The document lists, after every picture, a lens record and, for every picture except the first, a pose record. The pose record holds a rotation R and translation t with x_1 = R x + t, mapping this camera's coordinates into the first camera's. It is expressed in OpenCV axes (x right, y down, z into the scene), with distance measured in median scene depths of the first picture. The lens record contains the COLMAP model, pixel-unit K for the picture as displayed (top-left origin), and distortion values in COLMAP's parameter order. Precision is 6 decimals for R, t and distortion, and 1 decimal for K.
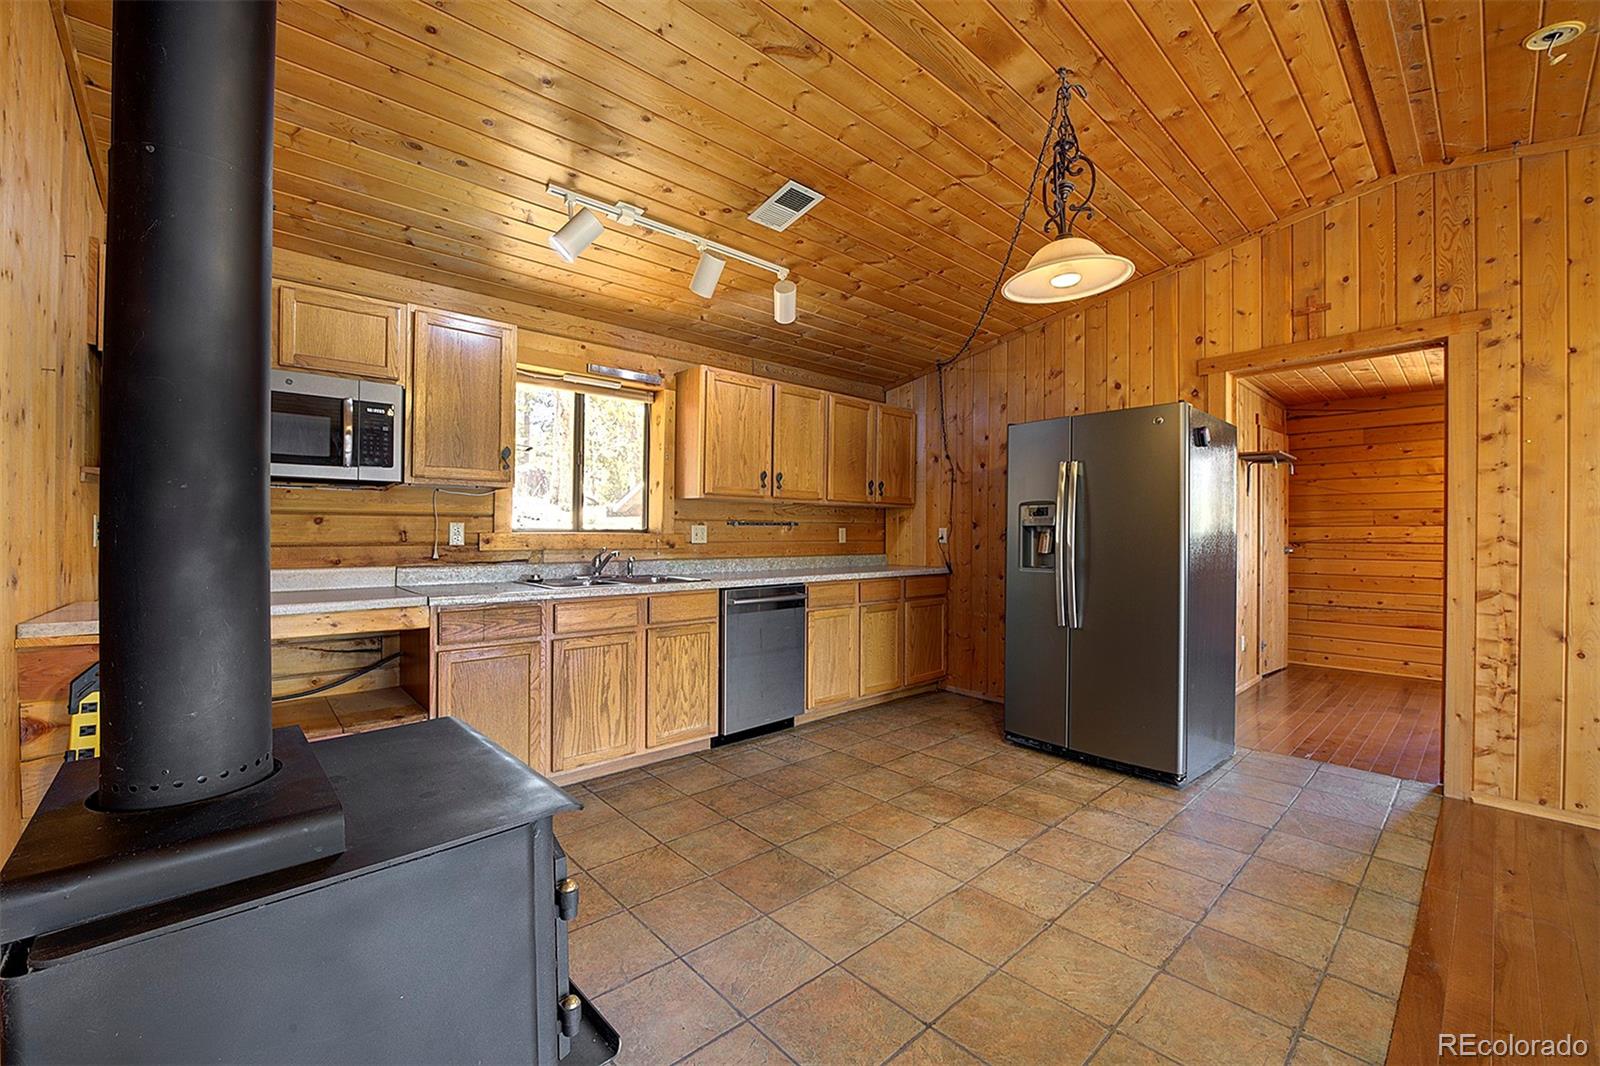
lens RADIAL K [[643.7, 0, 793.5], [0, 643.7, 532.5], [0, 0, 1]] dist [-0.022151, 0.000370]
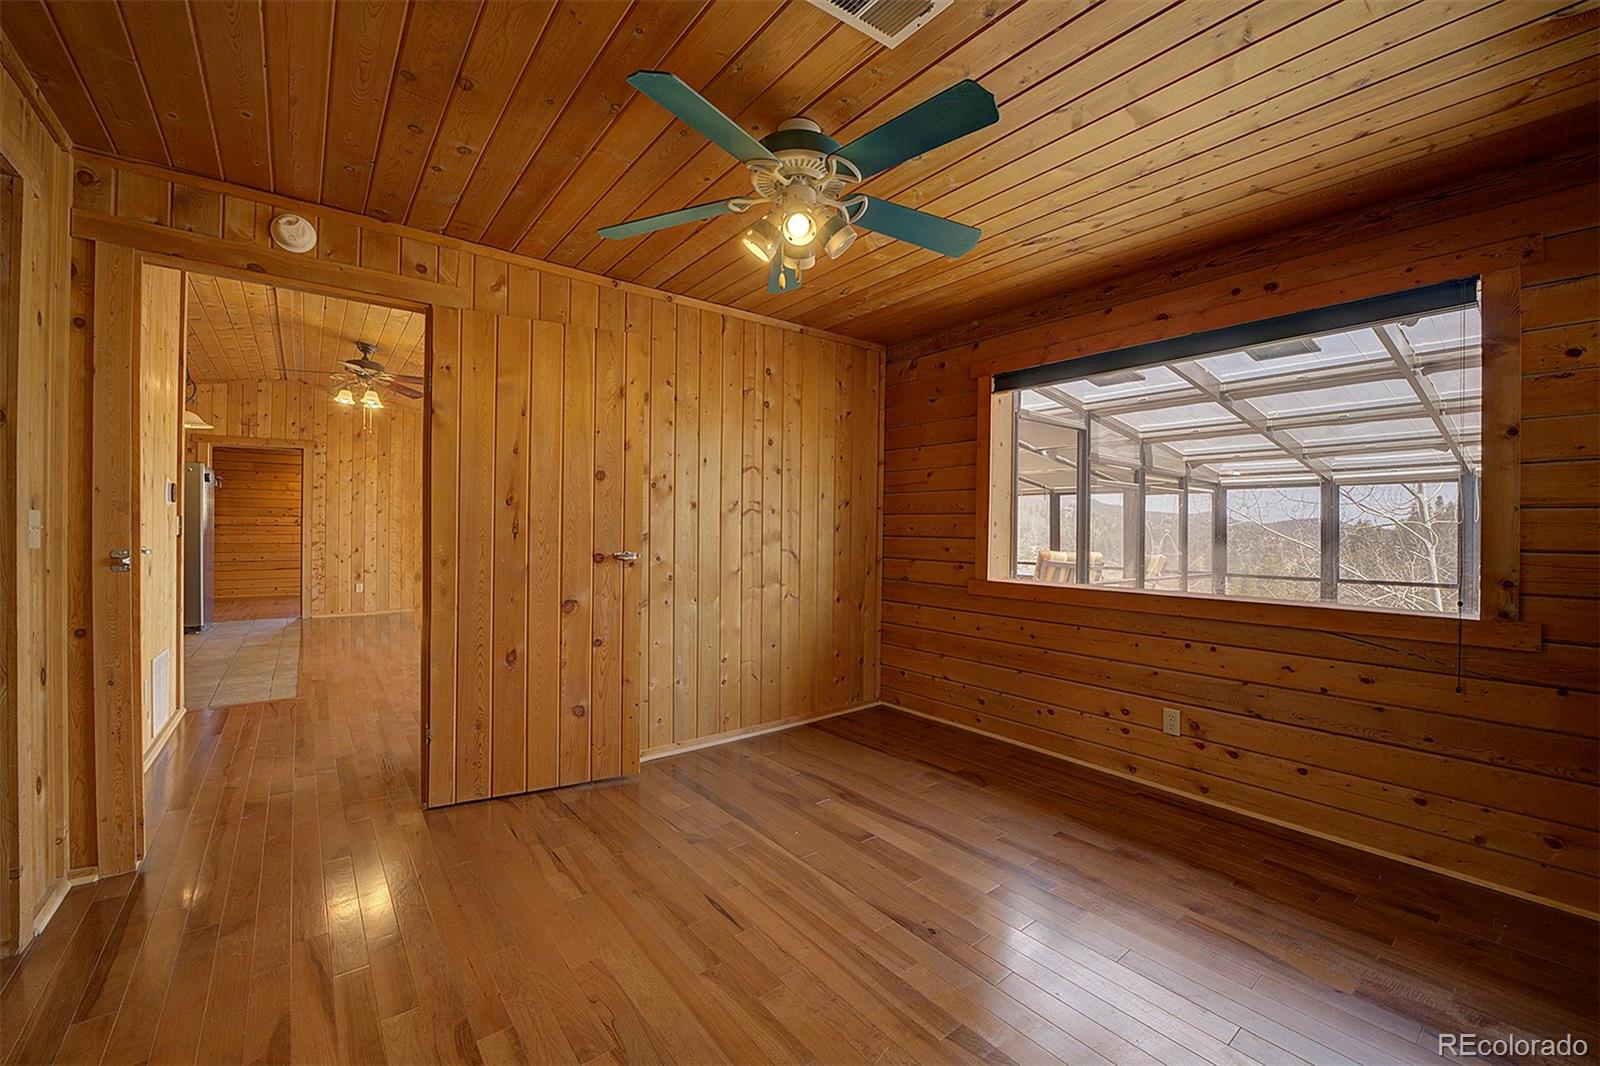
lens RADIAL K [[643.7, 0, 801.2], [0, 643.7, 534.7], [0, 0, 1]] dist [-0.022151, 0.000370]
pose [[0.071144, -0.014713, 0.997358, -1.441483], [-0.013050, 0.999792, 0.015680, -0.011431], [-0.997381, -0.014131, 0.070937, -1.255518]]
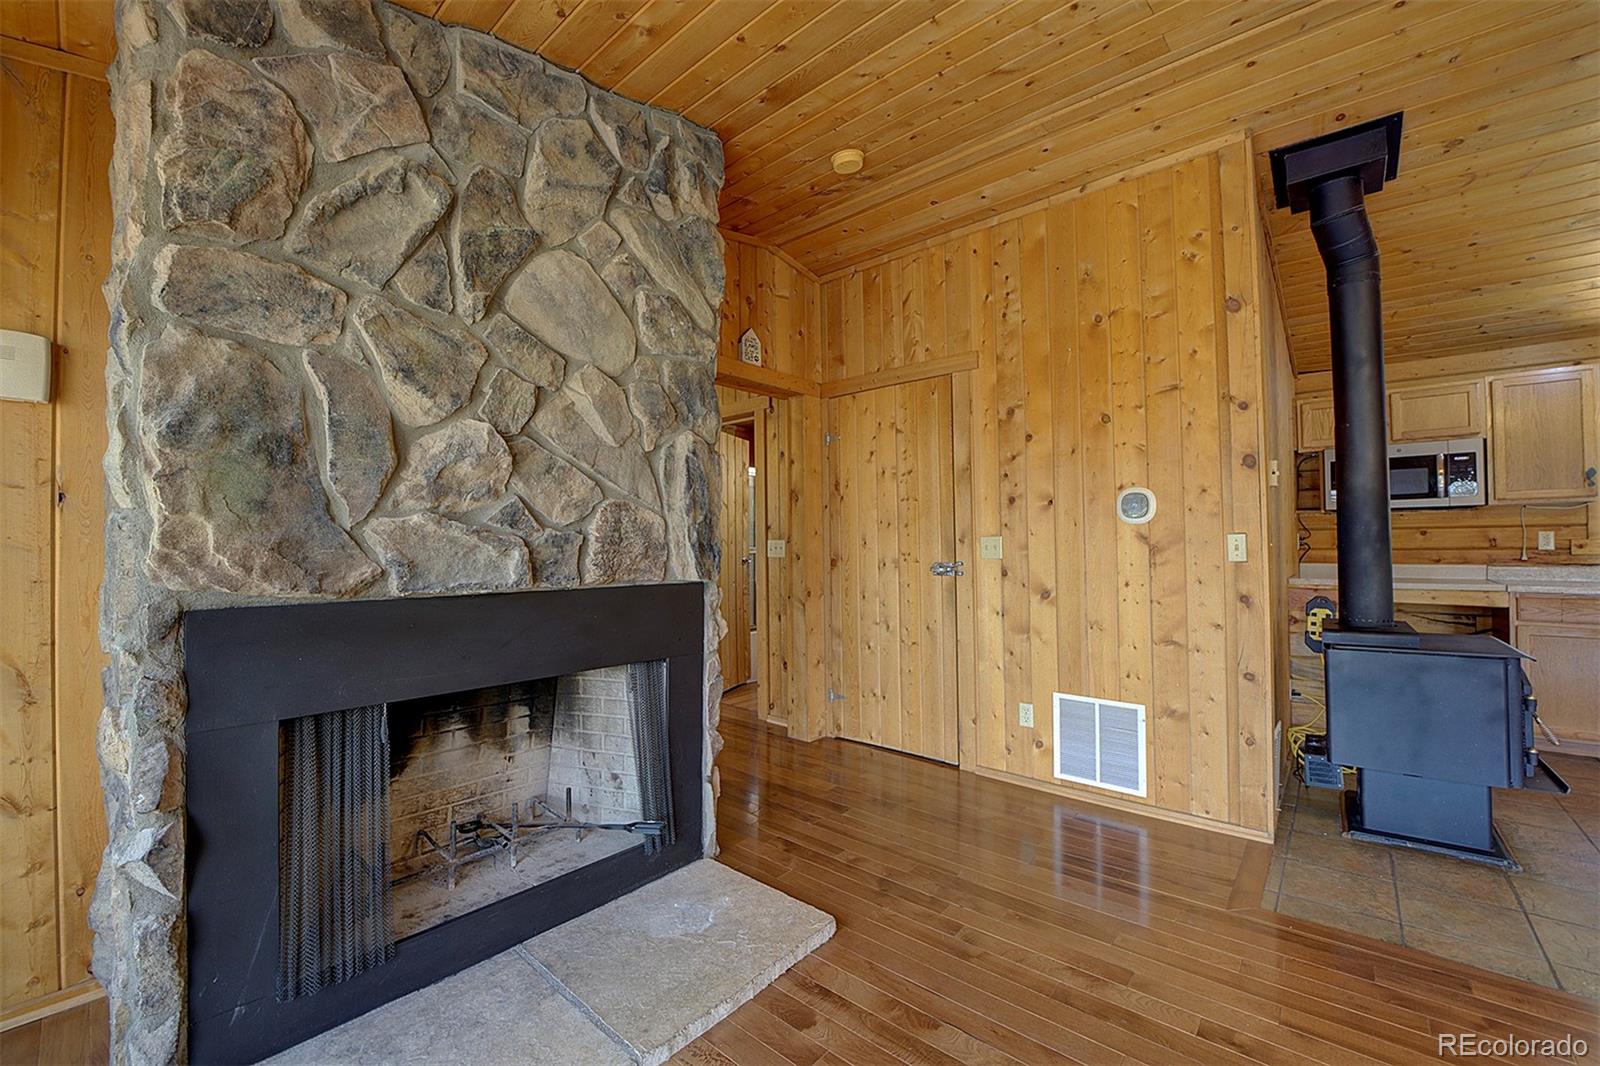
lens RADIAL K [[643.7, 0, 812.5], [0, 643.7, 532.2], [0, 0, 1]] dist [-0.022151, 0.000370]
pose [[0.140774, -0.024642, -0.989735, 0.458729], [0.009521, 0.999678, -0.023535, 0.001089], [0.989996, -0.006110, 0.140963, -0.560481]]
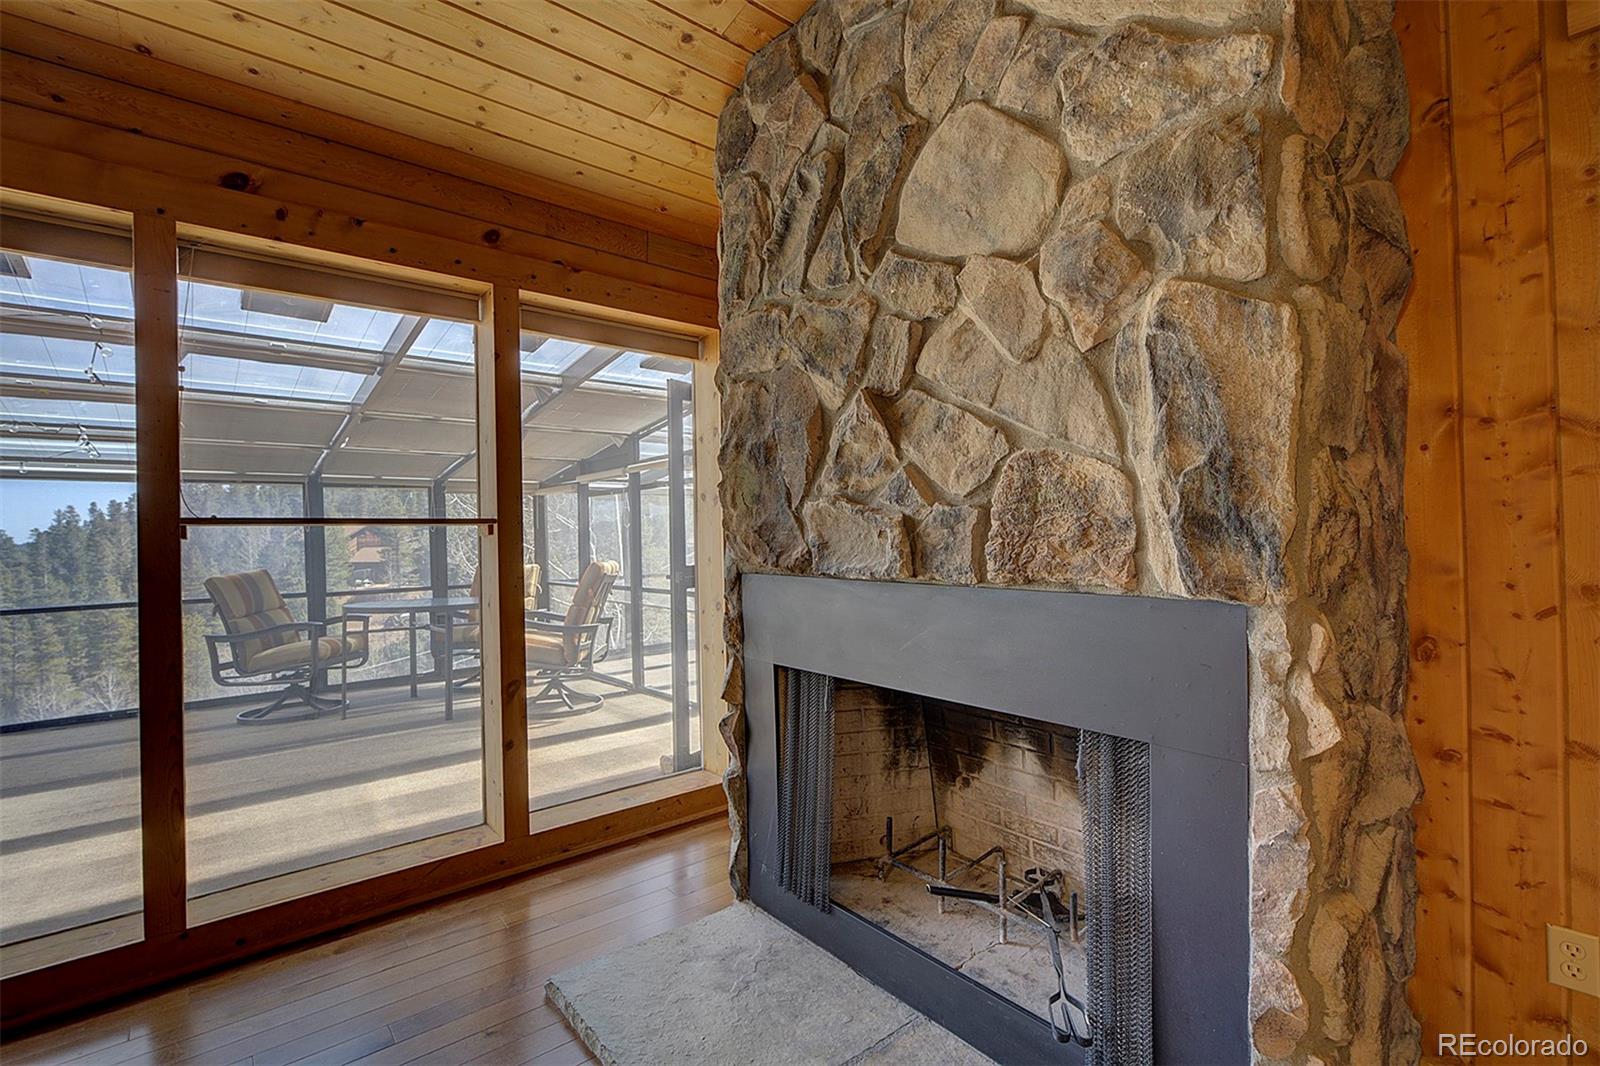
lens RADIAL K [[723.2, 0, 804.8], [0, 723.2, 532.5], [0, 0, 1]] dist [-0.014123, 0.001392]
pose [[-0.999801, 0.010700, 0.016855, -0.064403], [0.010619, 0.999931, -0.004924, 0.003350], [-0.016906, -0.004744, -0.999846, -0.224031]]
